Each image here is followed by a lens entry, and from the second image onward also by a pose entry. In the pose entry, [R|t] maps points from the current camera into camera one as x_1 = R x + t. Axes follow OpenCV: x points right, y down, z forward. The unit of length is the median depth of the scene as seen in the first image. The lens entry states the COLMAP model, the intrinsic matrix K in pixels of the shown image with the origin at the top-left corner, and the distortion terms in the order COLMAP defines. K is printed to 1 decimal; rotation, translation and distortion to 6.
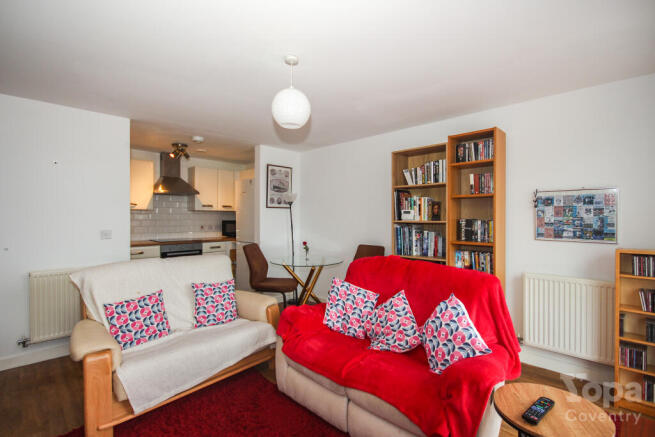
lens RADIAL K [[315.5, 0, 326.1], [0, 315.5, 216.2], [0, 0, 1]] dist [0.028786, 0.003192]
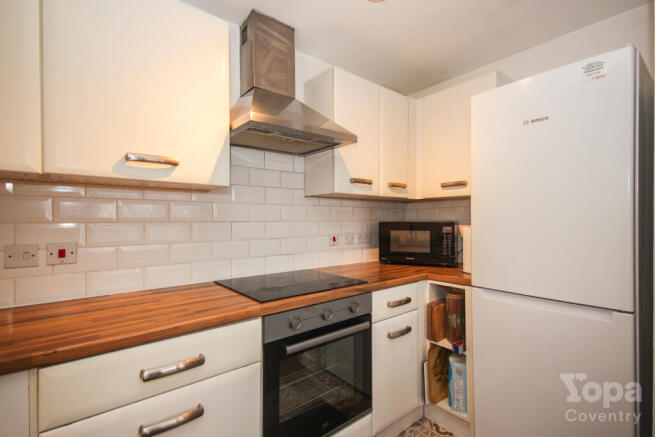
lens RADIAL K [[315.5, 0, 331.0], [0, 315.5, 216.2], [0, 0, 1]] dist [0.028786, 0.003192]
pose [[0.995443, -0.013698, -0.094368, -0.378568], [0.013466, 0.999905, -0.003094, 0.007319], [0.094401, 0.001809, 0.995533, 0.642849]]
